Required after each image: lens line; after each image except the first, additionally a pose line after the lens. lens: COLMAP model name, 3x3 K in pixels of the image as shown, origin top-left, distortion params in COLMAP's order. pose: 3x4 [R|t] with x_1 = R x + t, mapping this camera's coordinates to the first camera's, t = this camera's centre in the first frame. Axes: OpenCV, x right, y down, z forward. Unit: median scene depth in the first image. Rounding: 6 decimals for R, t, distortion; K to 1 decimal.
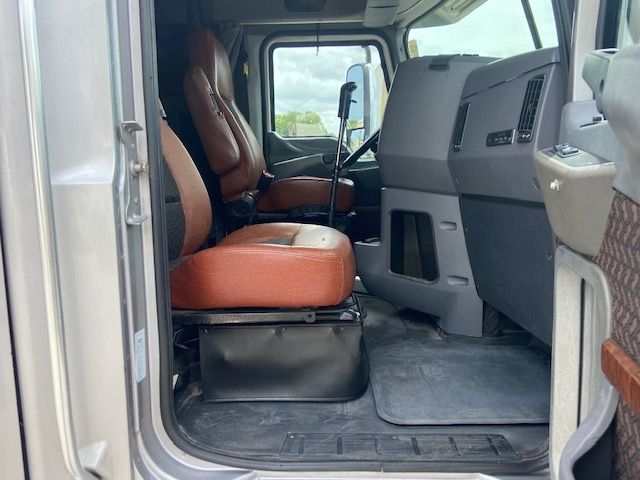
lens RADIAL K [[479.5, 0, 325.1], [0, 479.5, 238.8], [0, 0, 1]] dist [0.105824, -0.130430]
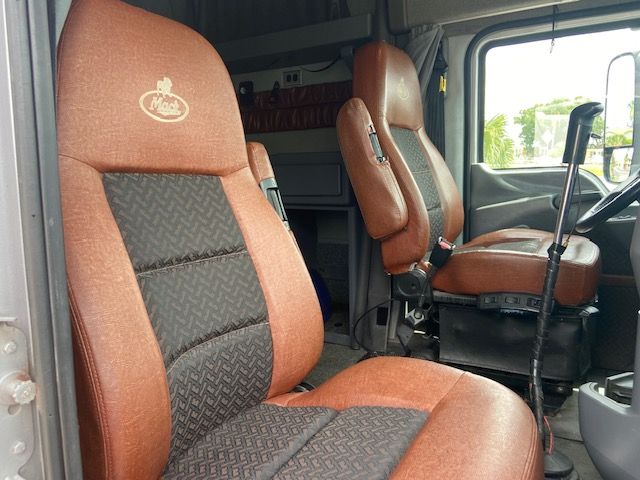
lens RADIAL K [[479.5, 0, 325.1], [0, 479.5, 238.8], [0, 0, 1]] dist [0.105824, -0.130430]
pose [[0.877145, 0.056431, -0.476898, 0.047394], [-0.051603, 0.998398, 0.023227, -0.123325], [0.477444, 0.004236, 0.878652, 0.266379]]
